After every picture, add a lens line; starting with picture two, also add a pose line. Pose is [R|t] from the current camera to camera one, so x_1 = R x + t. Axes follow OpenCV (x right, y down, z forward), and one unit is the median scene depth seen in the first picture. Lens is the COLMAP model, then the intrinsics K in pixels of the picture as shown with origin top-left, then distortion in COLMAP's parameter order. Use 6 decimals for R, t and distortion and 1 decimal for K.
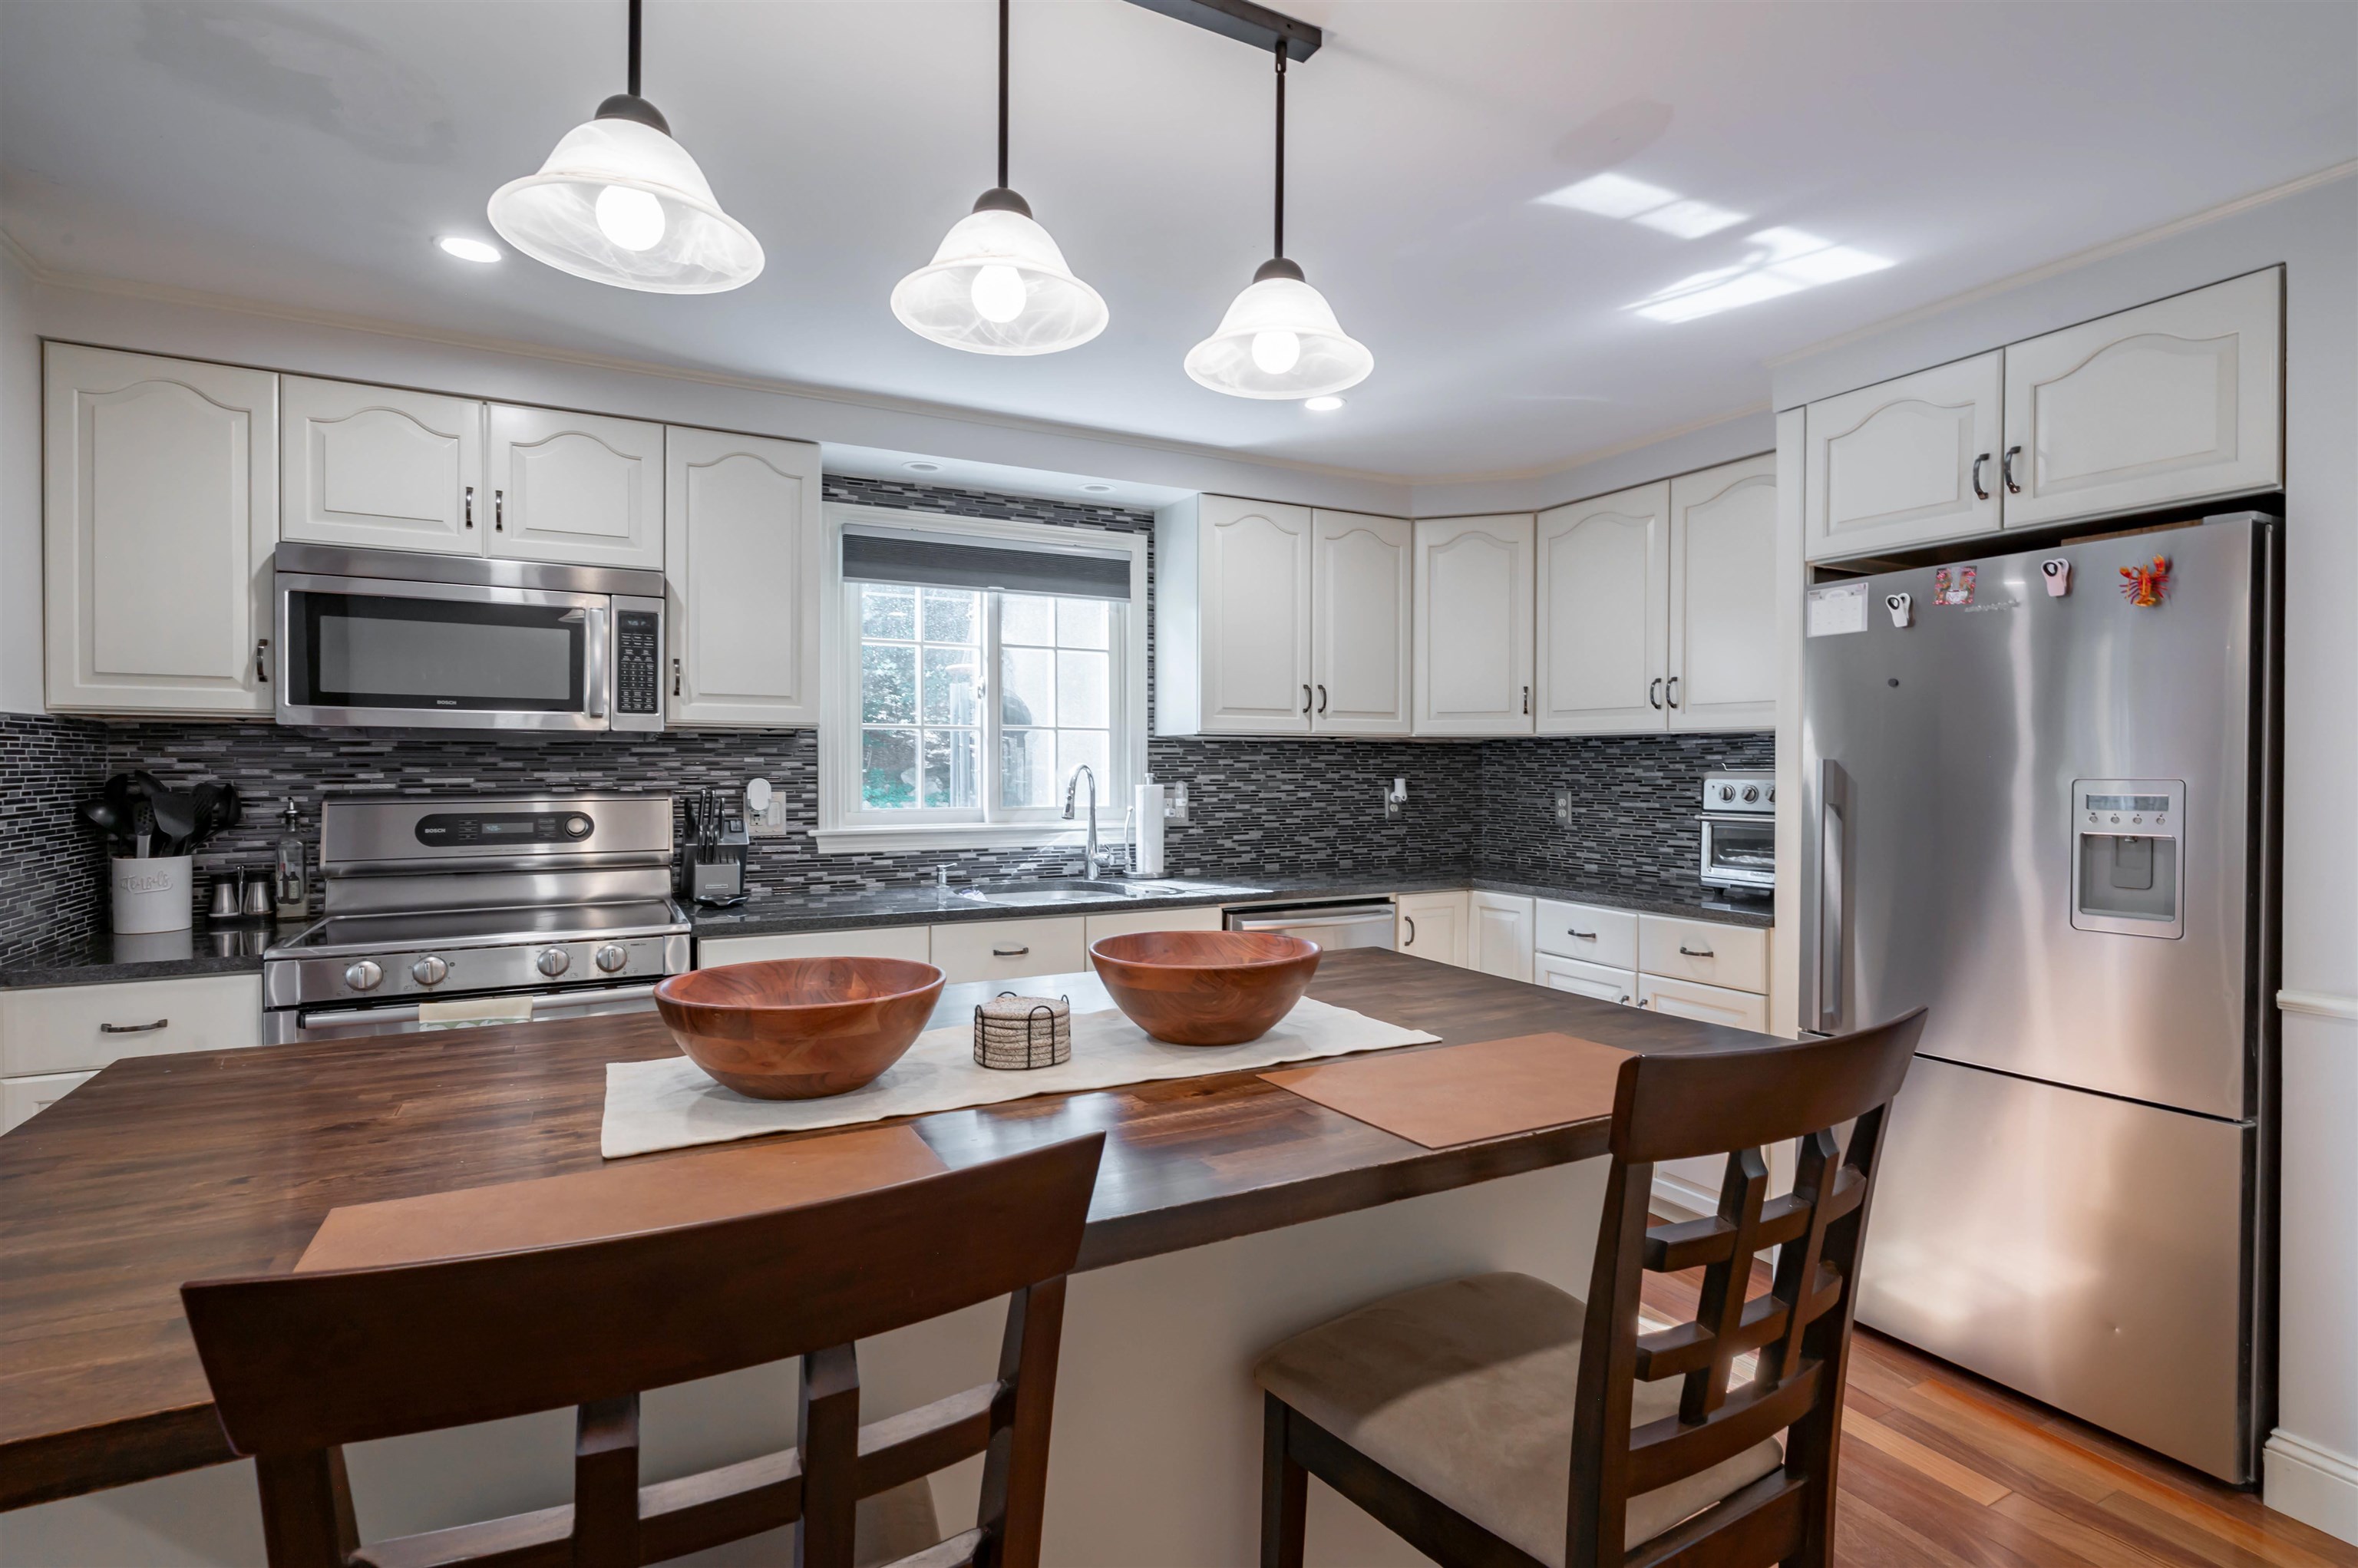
lens RADIAL K [[1124.3, 0, 1179.0], [0, 1124.3, 784.0], [0, 0, 1]] dist [0.012813, 0.000125]
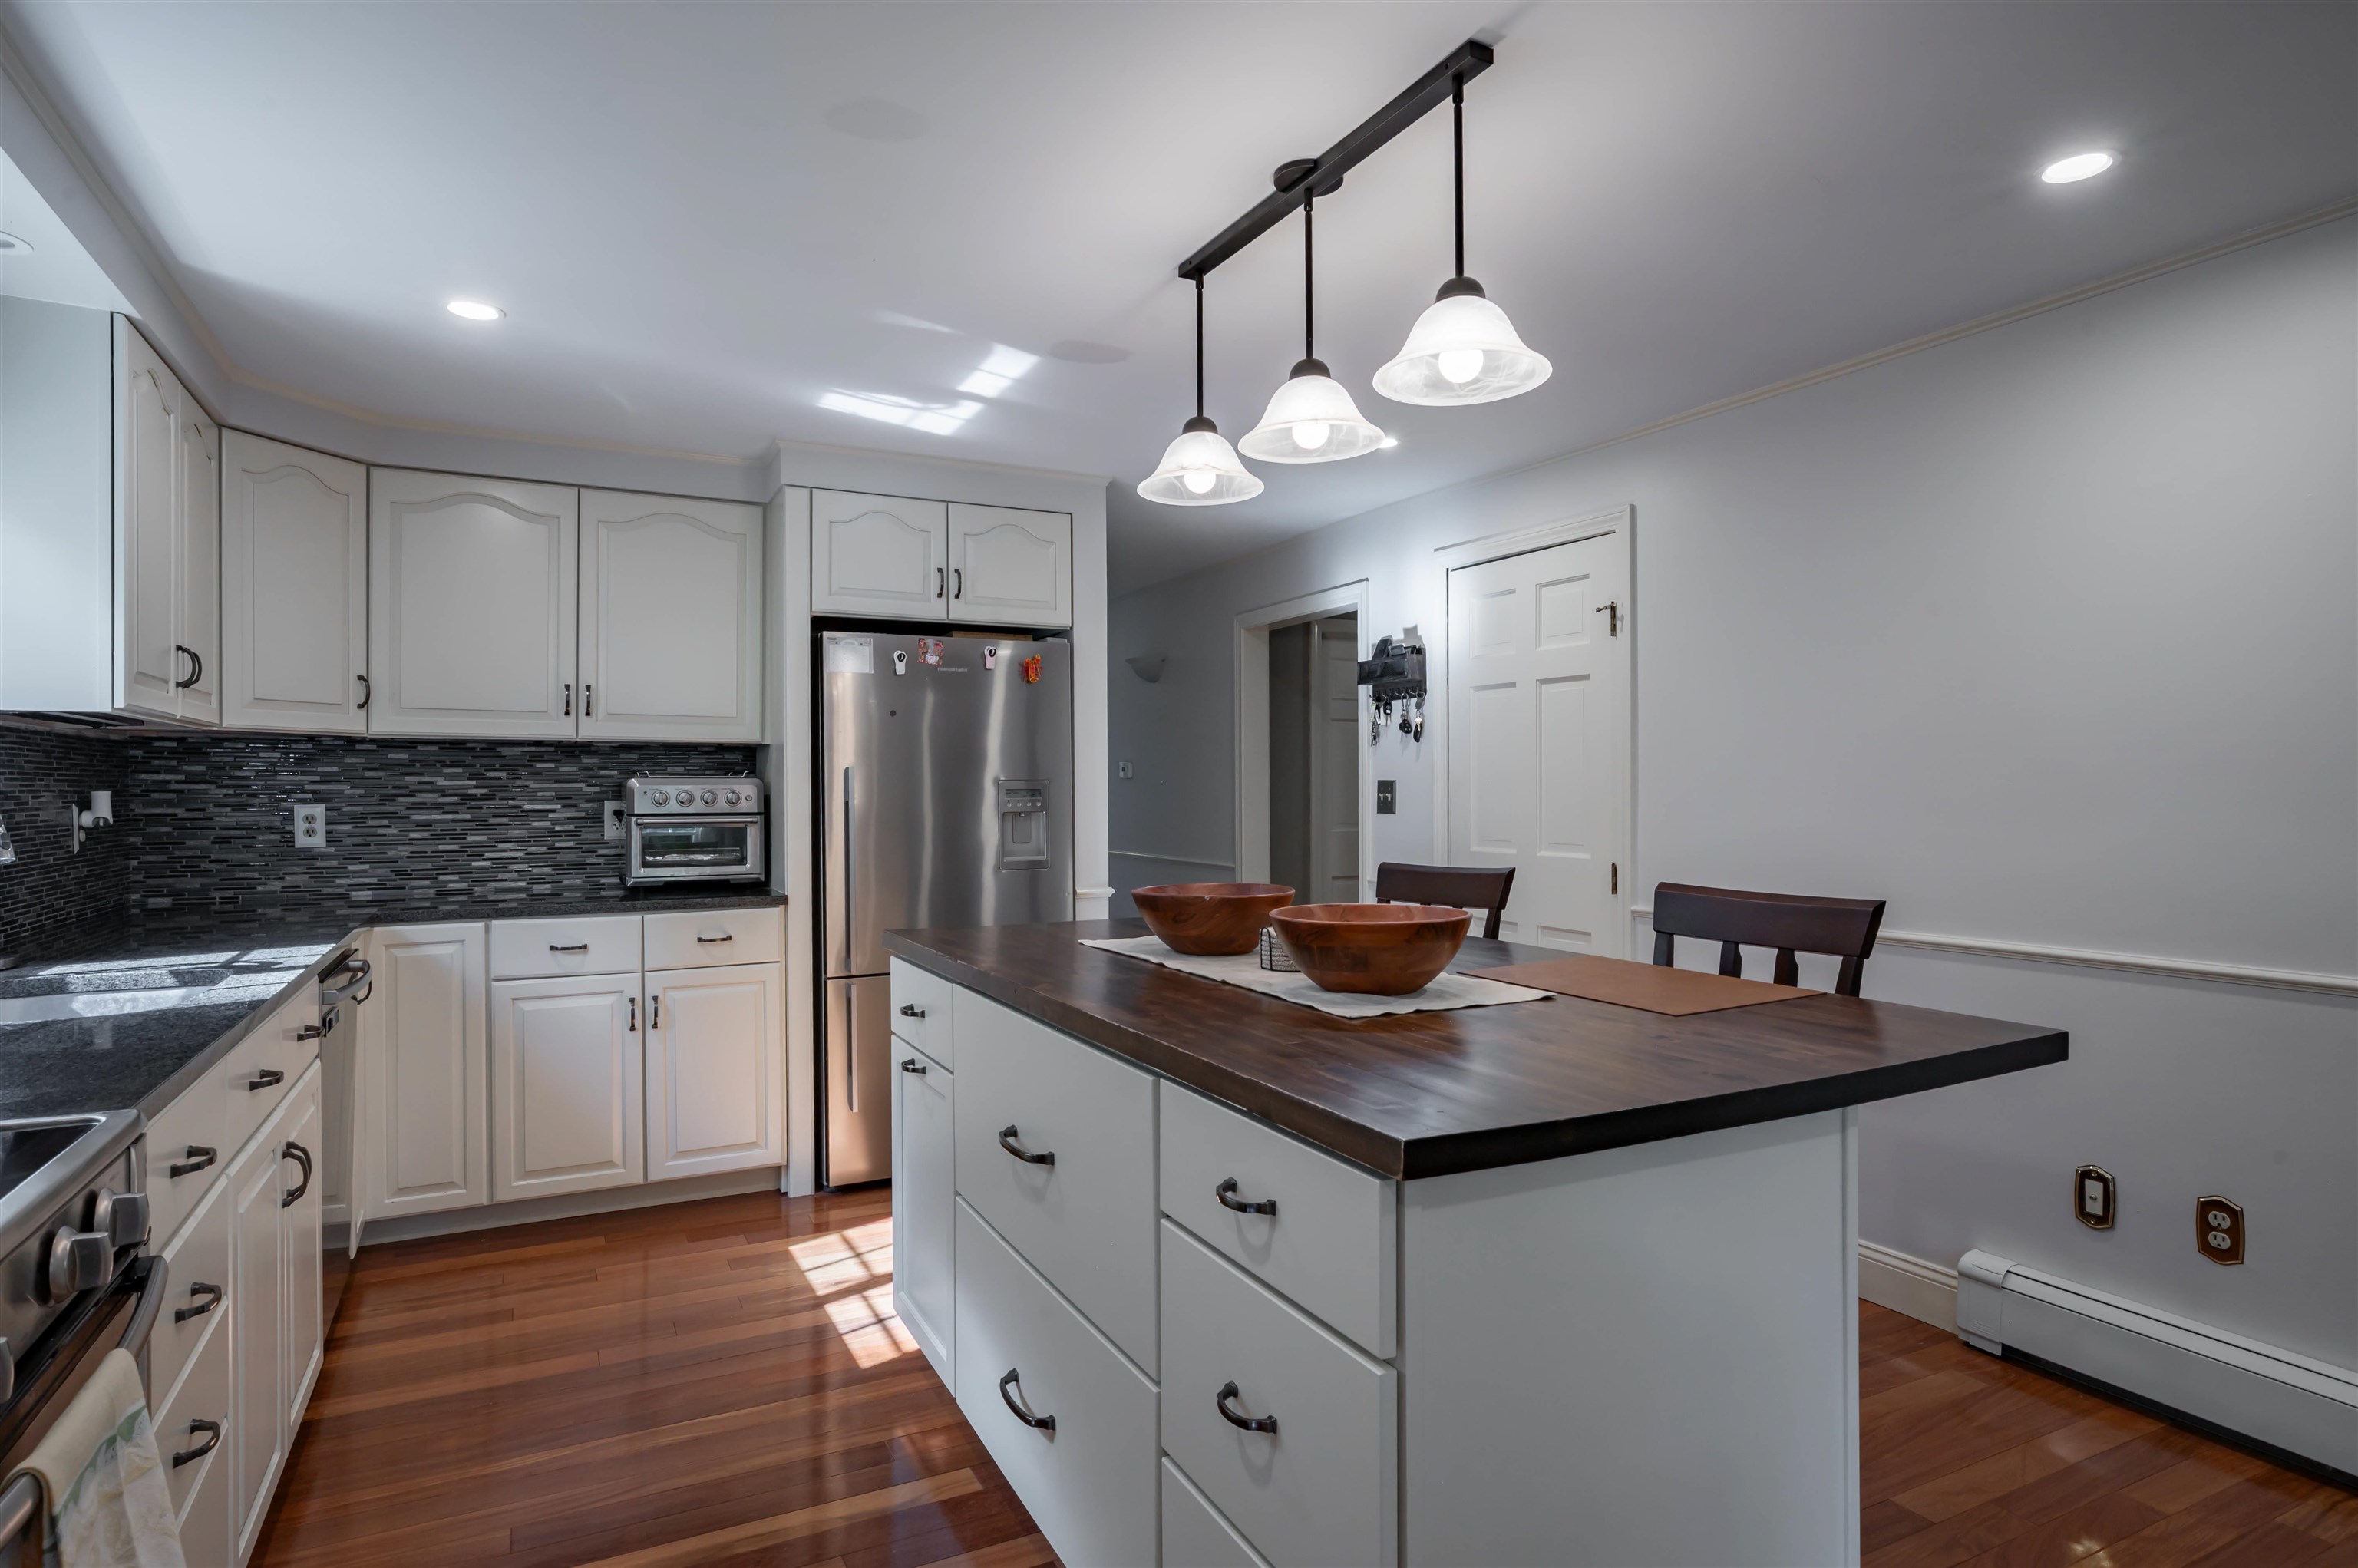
lens RADIAL K [[1275.8, 0, 1179.0], [0, 1275.8, 784.0], [0, 0, 1]] dist [-0.000734, -0.000066]
pose [[0.004490, 0.001194, 0.999989, -0.650323], [0.020084, 0.999797, -0.001284, 0.005649], [-0.999788, 0.020089, 0.004465, 0.431773]]
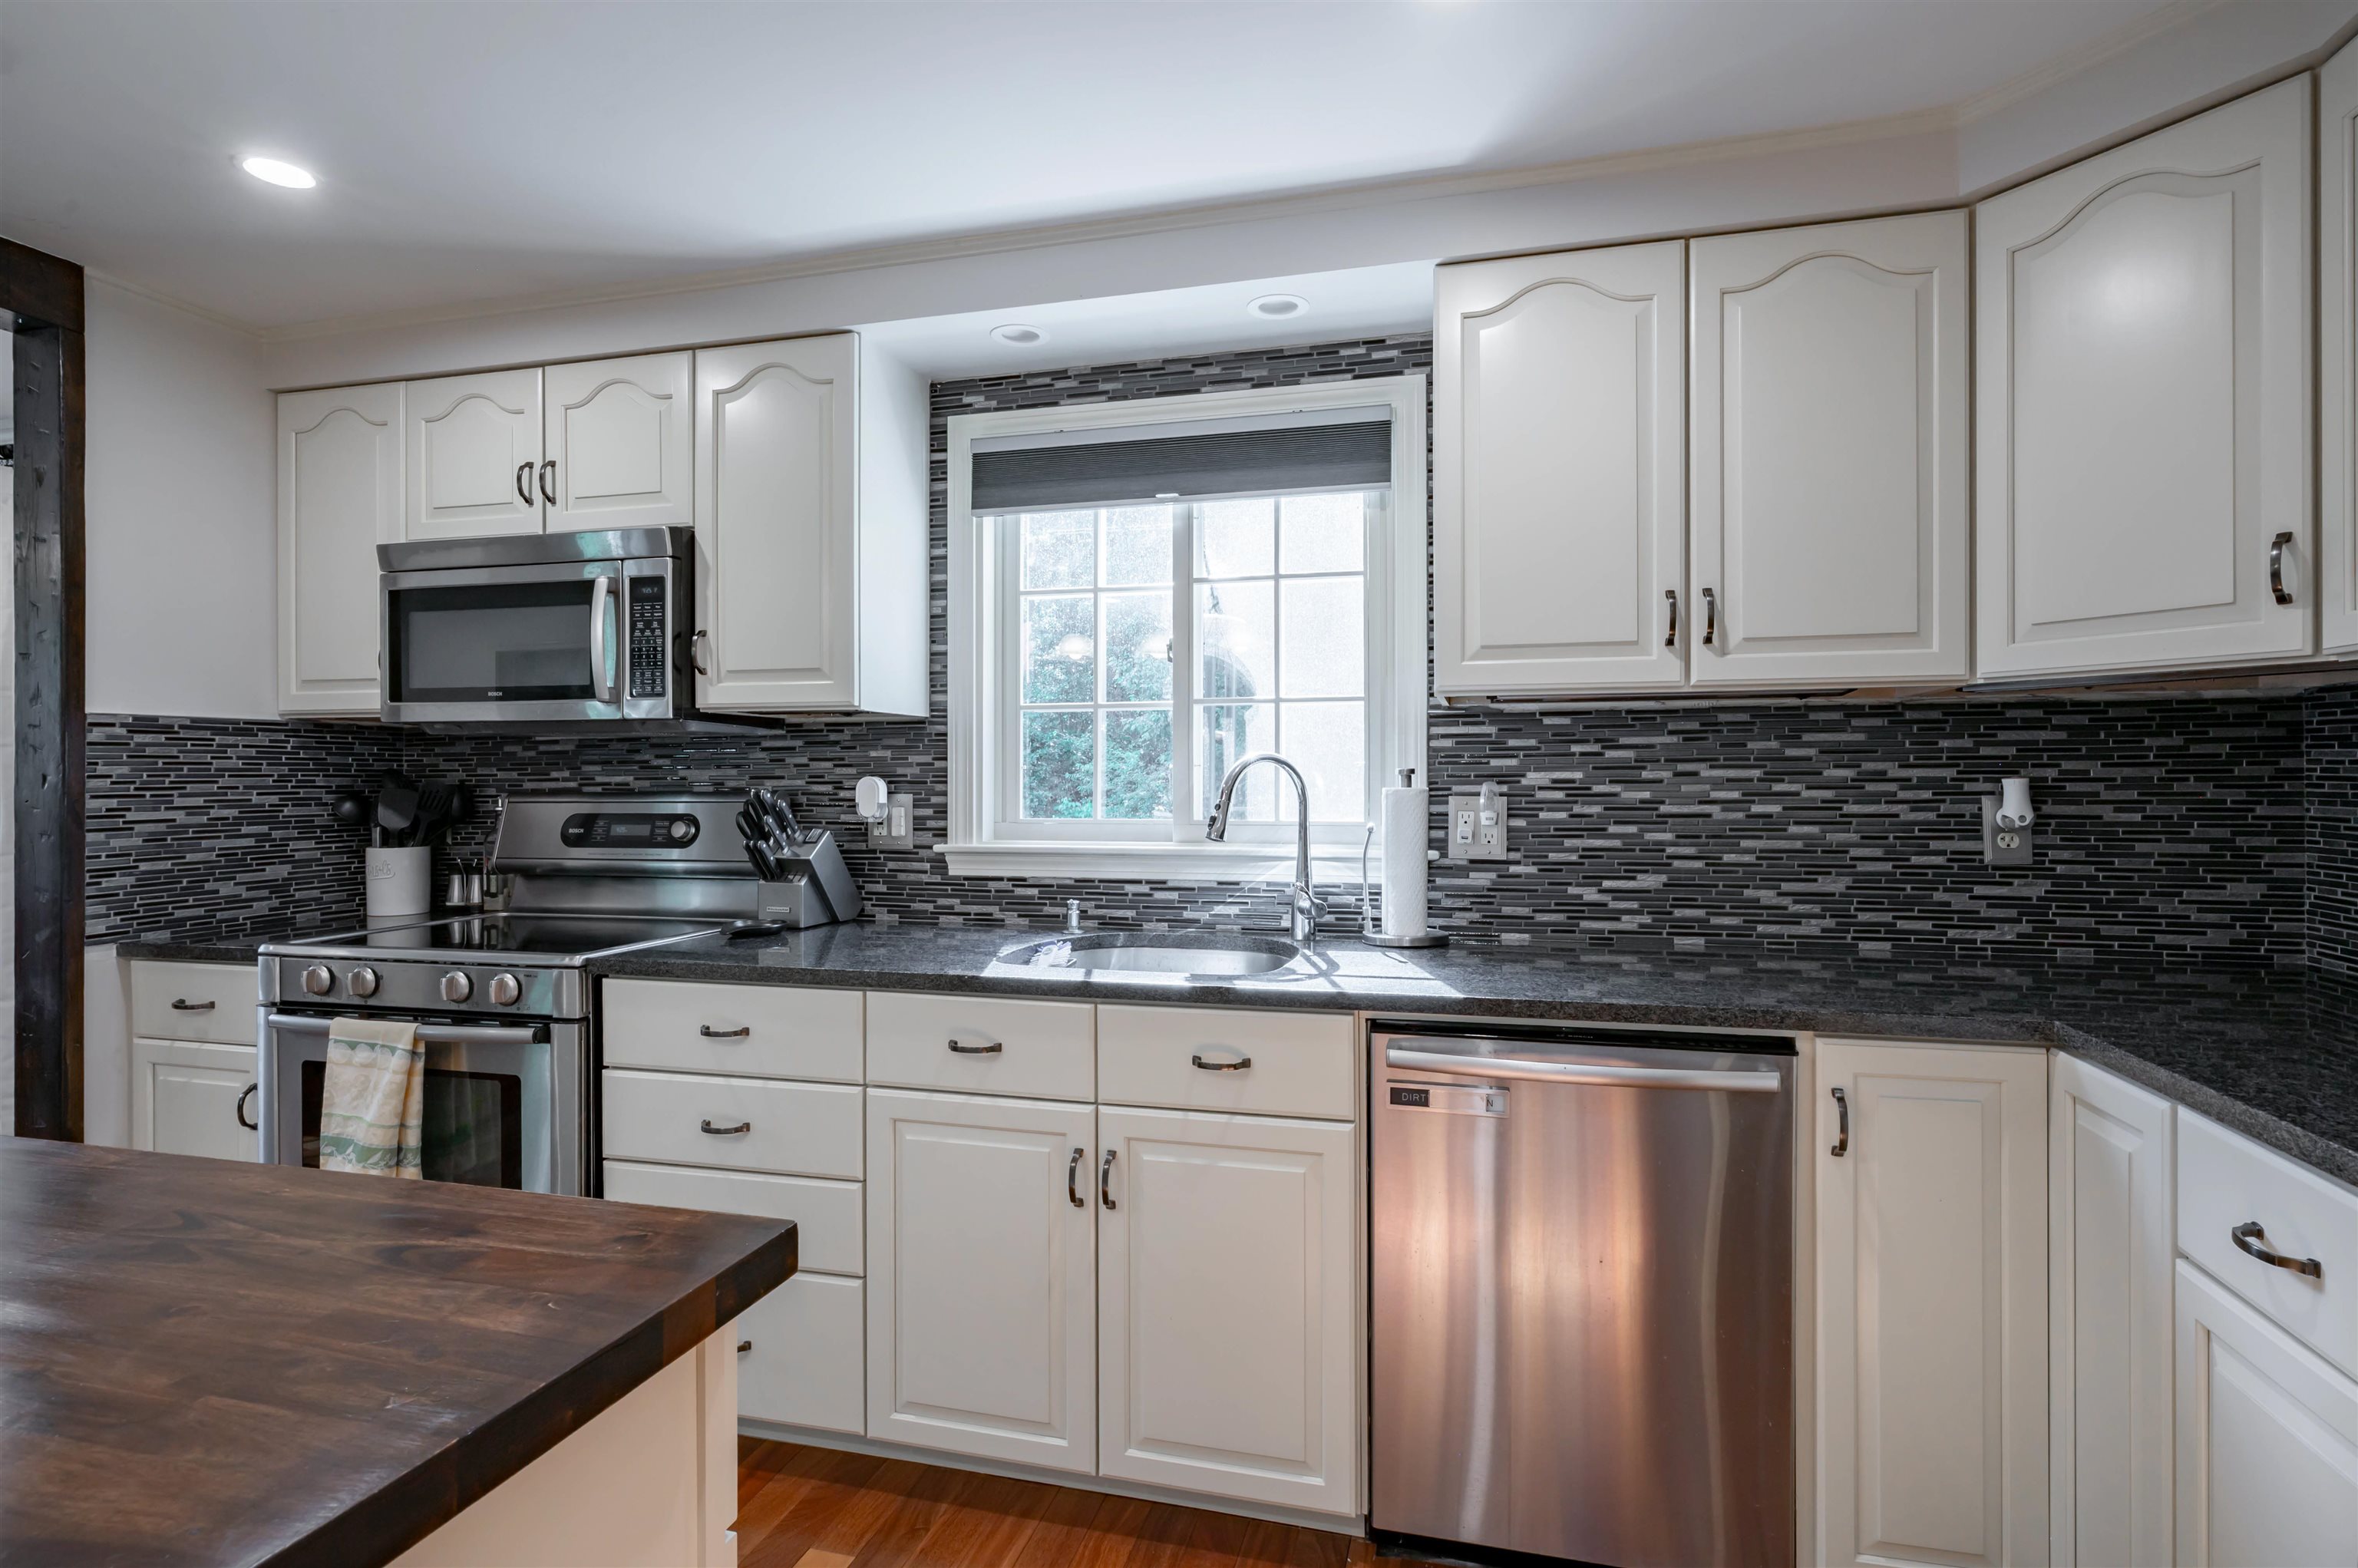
lens RADIAL K [[1149.0, 0, 1225.2], [0, 1149.0, 781.1], [0, 0, 1]] dist [0.002881, 0.000426]
pose [[0.747961, -0.001406, -0.663741, 0.318193], [-0.006630, 0.999932, -0.009590, 0.003757], [0.663709, 0.011574, 0.747901, 0.502302]]
